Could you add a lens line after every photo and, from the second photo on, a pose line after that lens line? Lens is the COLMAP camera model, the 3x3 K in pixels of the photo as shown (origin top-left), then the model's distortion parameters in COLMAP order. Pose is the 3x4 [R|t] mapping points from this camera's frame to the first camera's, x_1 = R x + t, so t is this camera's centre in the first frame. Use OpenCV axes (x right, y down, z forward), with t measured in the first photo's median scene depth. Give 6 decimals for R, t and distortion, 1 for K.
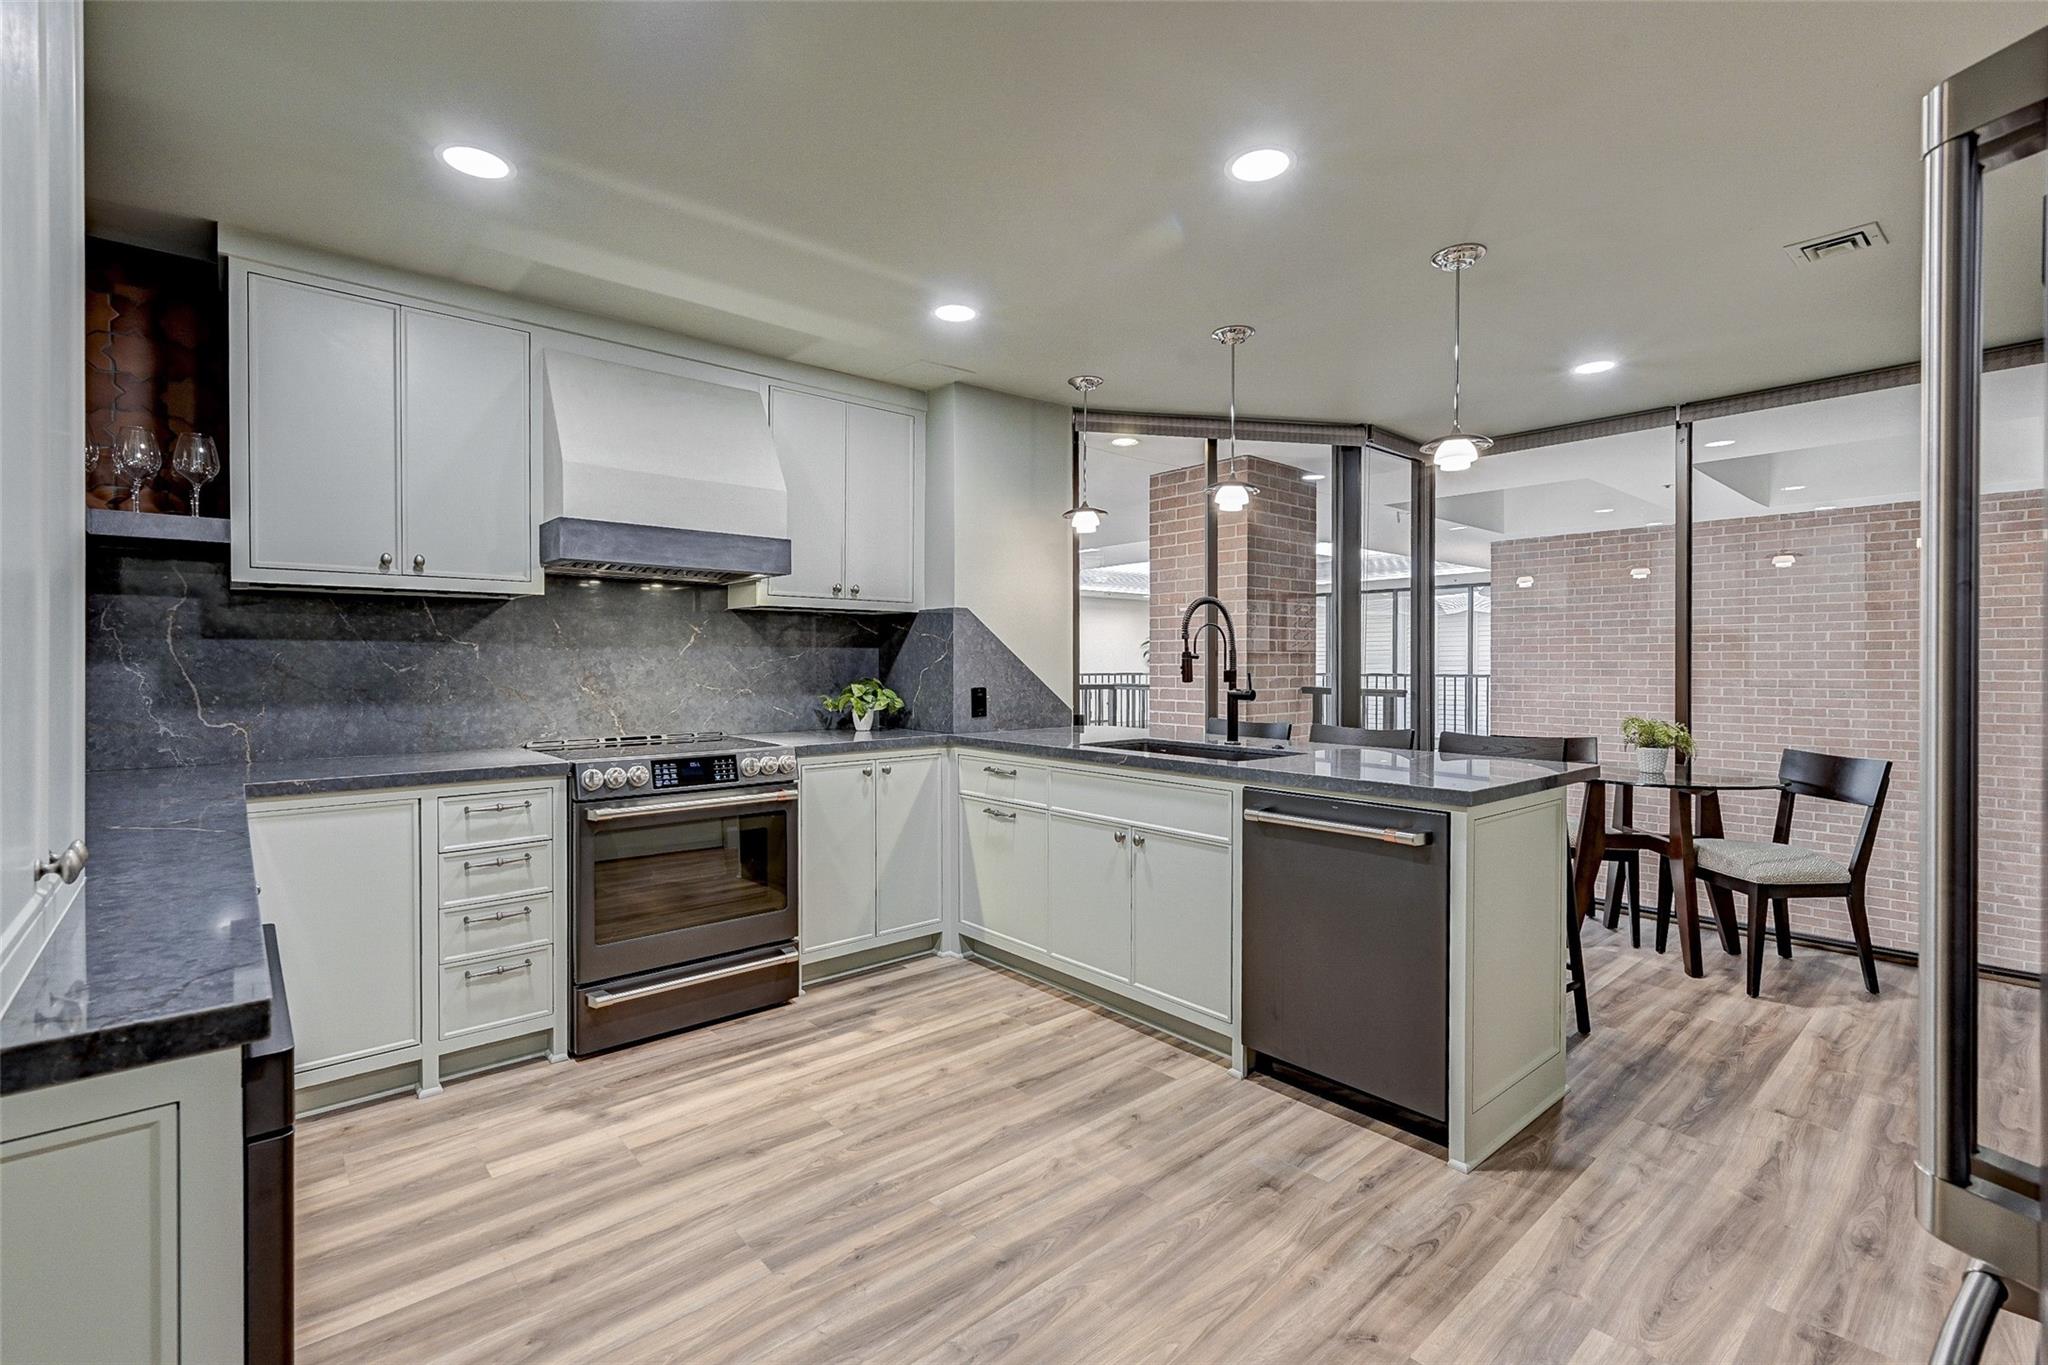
lens RADIAL K [[912.5, 0, 1024.0], [0, 912.5, 682.5], [0, 0, 1]] dist [-0.000165, 0.000043]
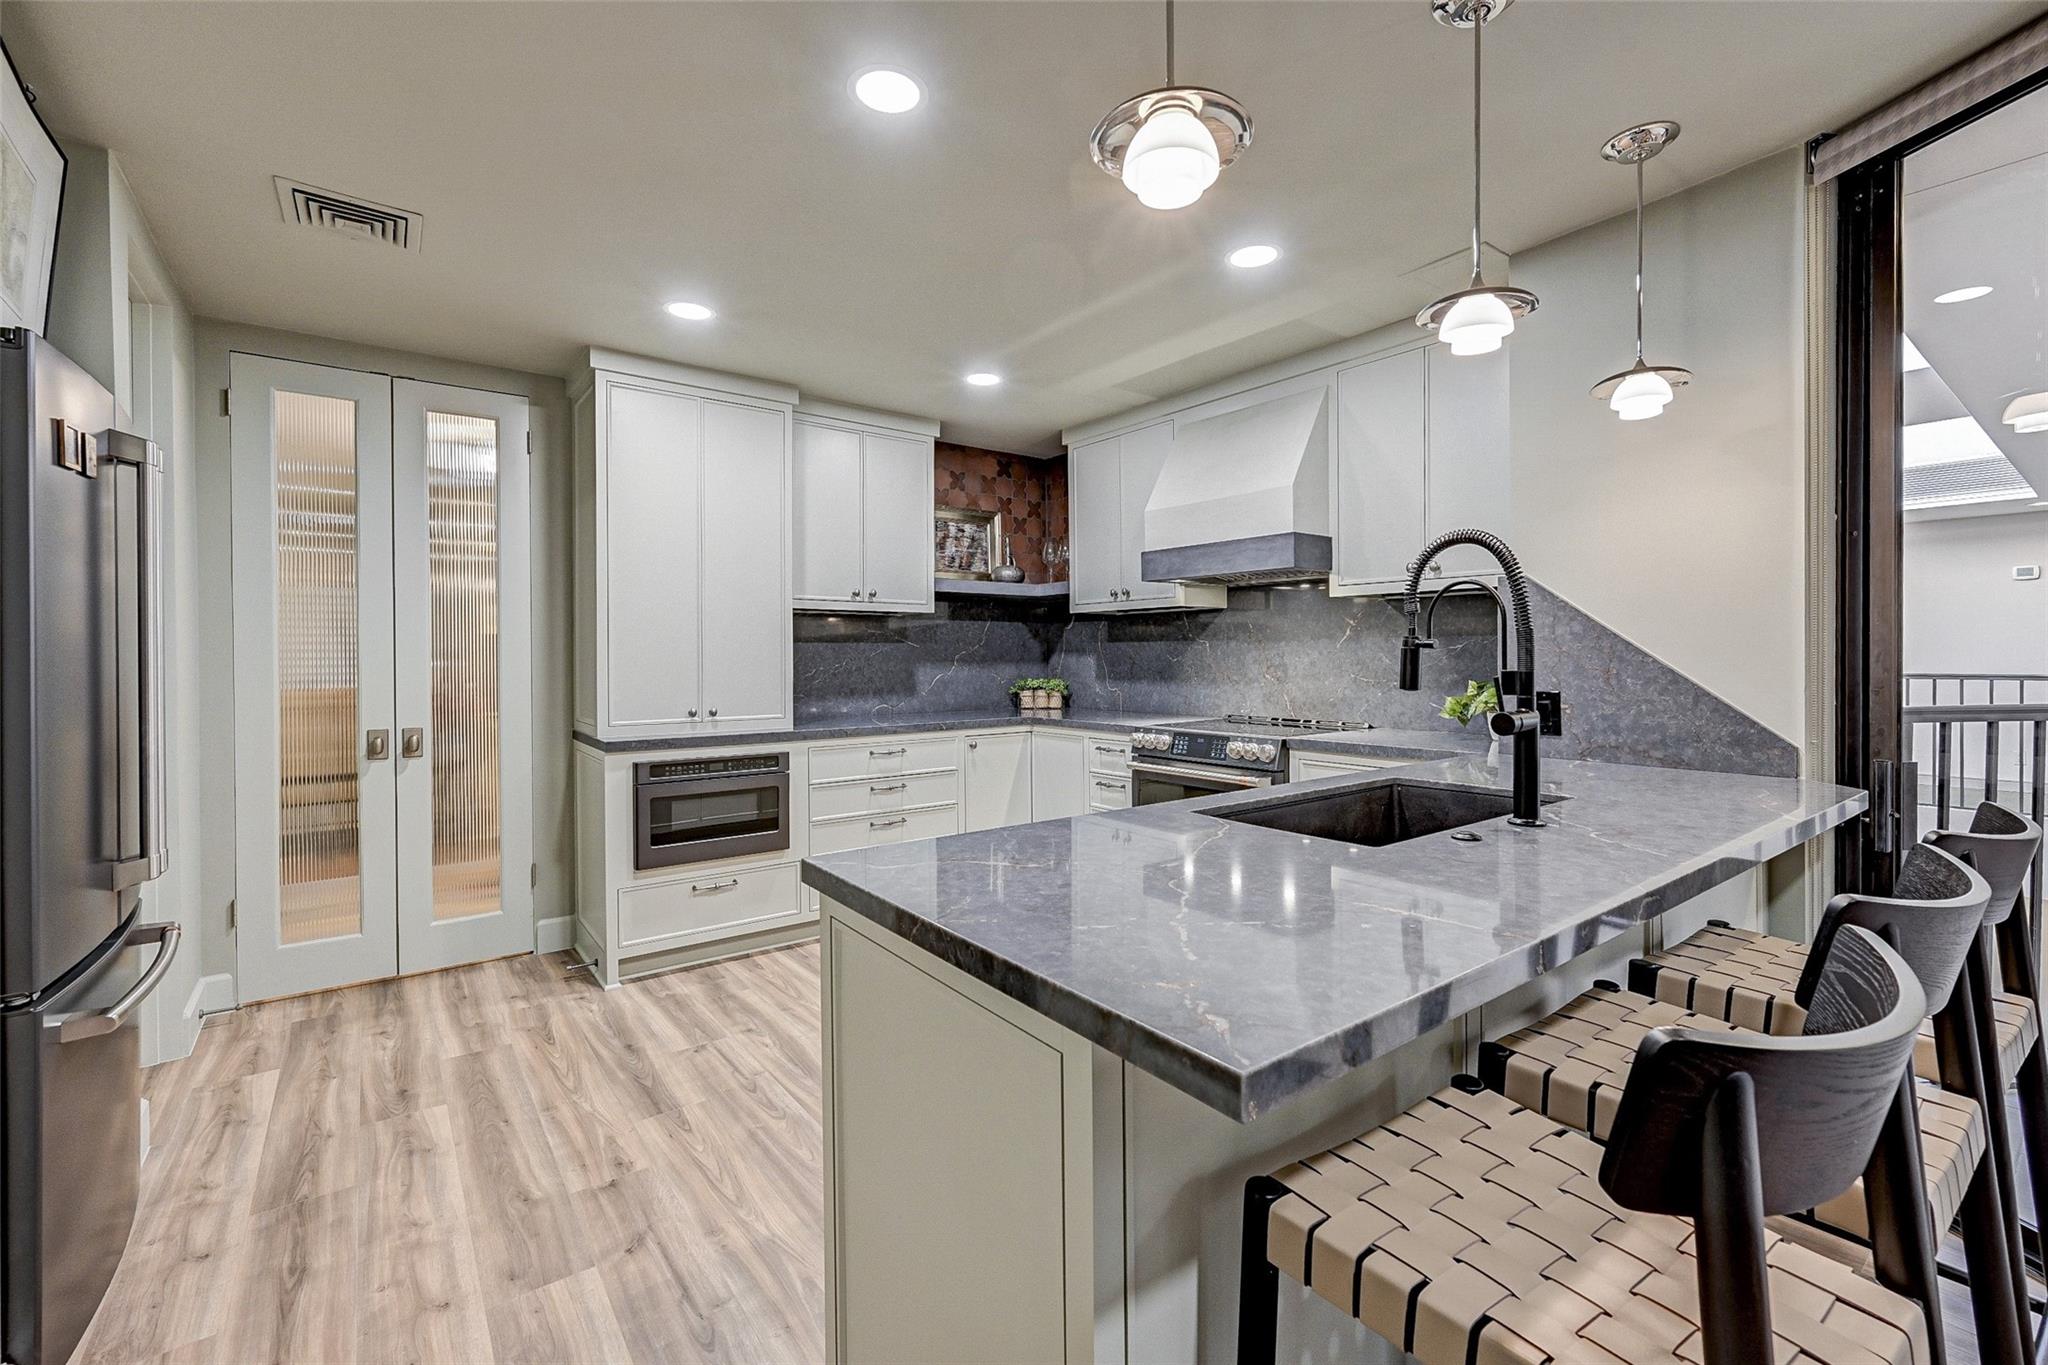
lens RADIAL K [[860.8, 0, 1024.1], [0, 860.8, 660.0], [0, 0, 1]] dist [0.002055, 0.000118]
pose [[-0.067816, 0.005876, -0.997681, 0.712734], [-0.018648, 0.999800, 0.007156, -0.017462], [0.997524, 0.019090, -0.067693, 0.778711]]
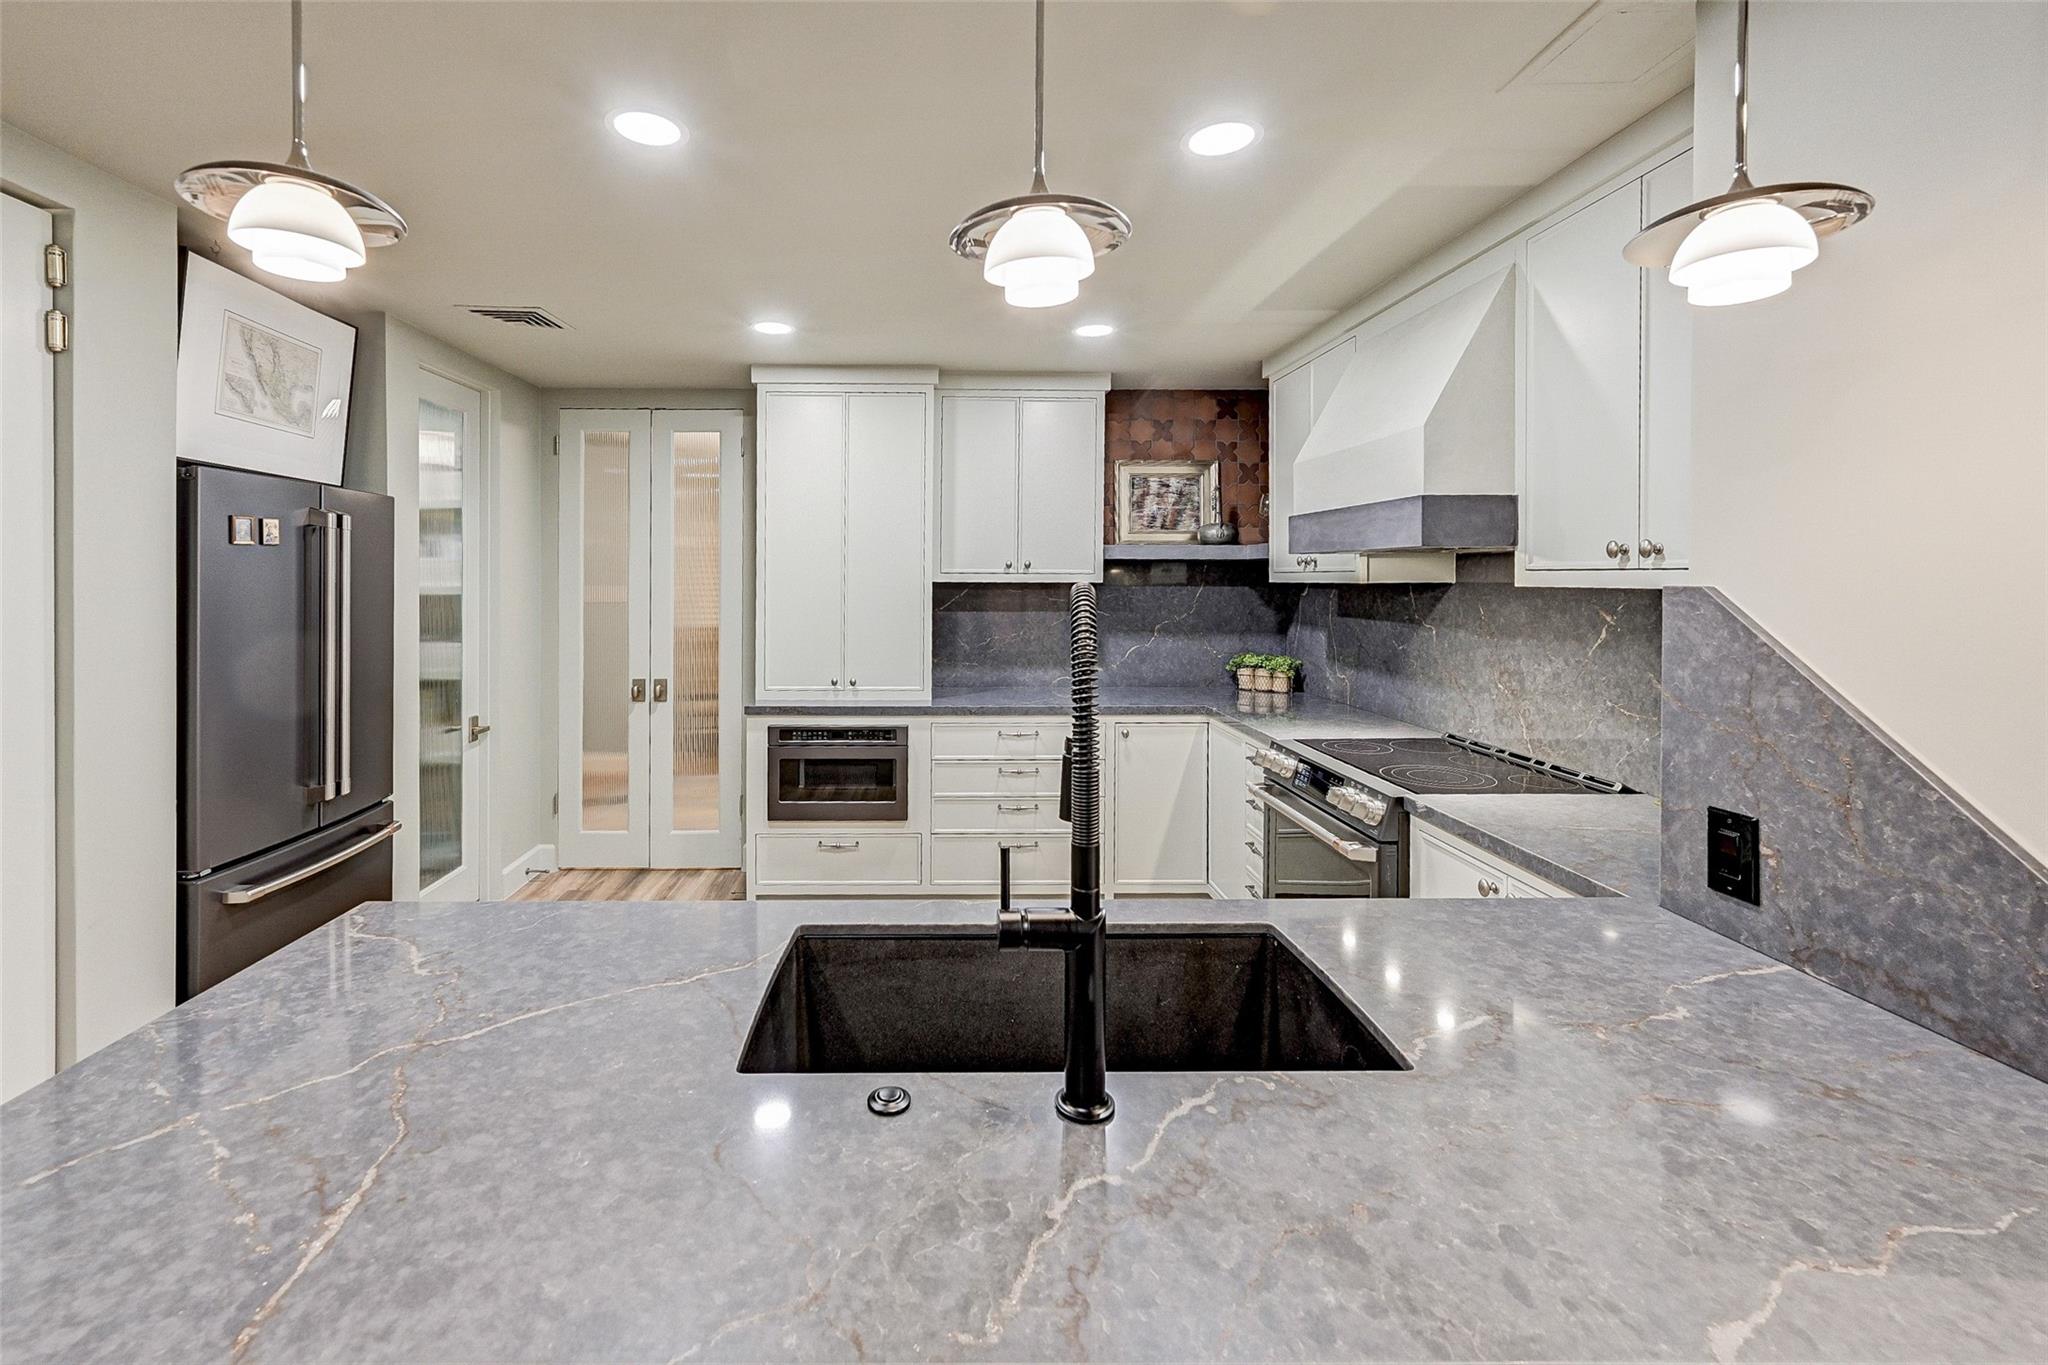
lens RADIAL K [[847.9, 0, 944.0], [0, 847.9, 582.8], [0, 0, 1]] dist [-0.000679, -0.000242]
pose [[-0.646359, 0.004016, -0.763023, 0.461056], [-0.019169, 0.999585, 0.021499, -0.098263], [0.762793, 0.028523, -0.646014, 1.148952]]
